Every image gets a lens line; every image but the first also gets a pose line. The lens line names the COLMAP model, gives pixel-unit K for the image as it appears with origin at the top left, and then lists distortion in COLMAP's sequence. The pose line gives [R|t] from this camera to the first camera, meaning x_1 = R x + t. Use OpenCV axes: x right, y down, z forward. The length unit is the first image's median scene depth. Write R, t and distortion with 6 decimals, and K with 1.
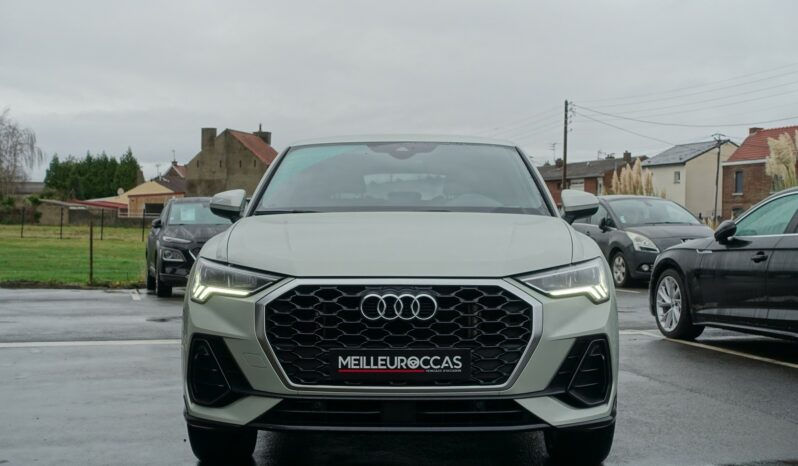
lens RADIAL K [[1100.3, 0, 396.8], [0, 1100.3, 229.7], [0, 0, 1]] dist [-0.011429, 0.000000]
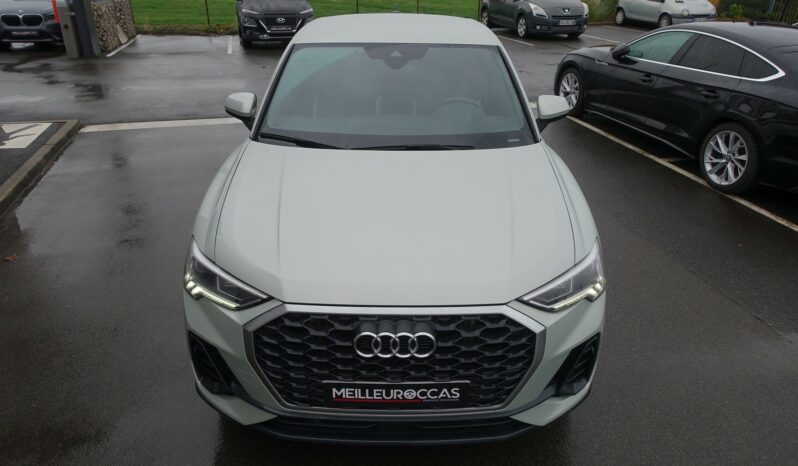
lens RADIAL K [[551.3, 0, 399.4], [0, 551.3, 232.3], [0, 0, 1]] dist [-0.009306, 0.014361]
pose [[0.999787, 0.000740, 0.020648, -0.004327], [-0.009542, 0.902935, 0.429670, -0.212982], [-0.018326, -0.429776, 0.902750, 0.614314]]
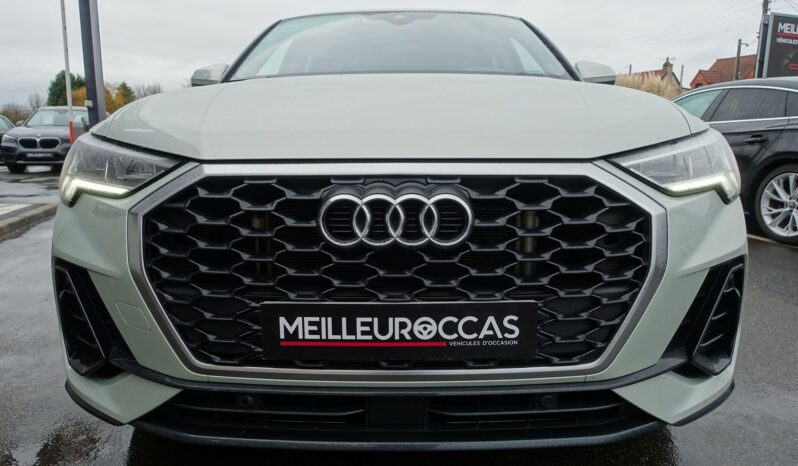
lens RADIAL K [[551.3, 0, 397.9], [0, 551.3, 232.7], [0, 0, 1]] dist [-0.009306, 0.014361]
pose [[0.999982, -0.005921, 0.001062, 0.002385], [0.005644, 0.984576, 0.174864, 0.031647], [-0.002081, -0.174855, 0.984592, 0.744585]]
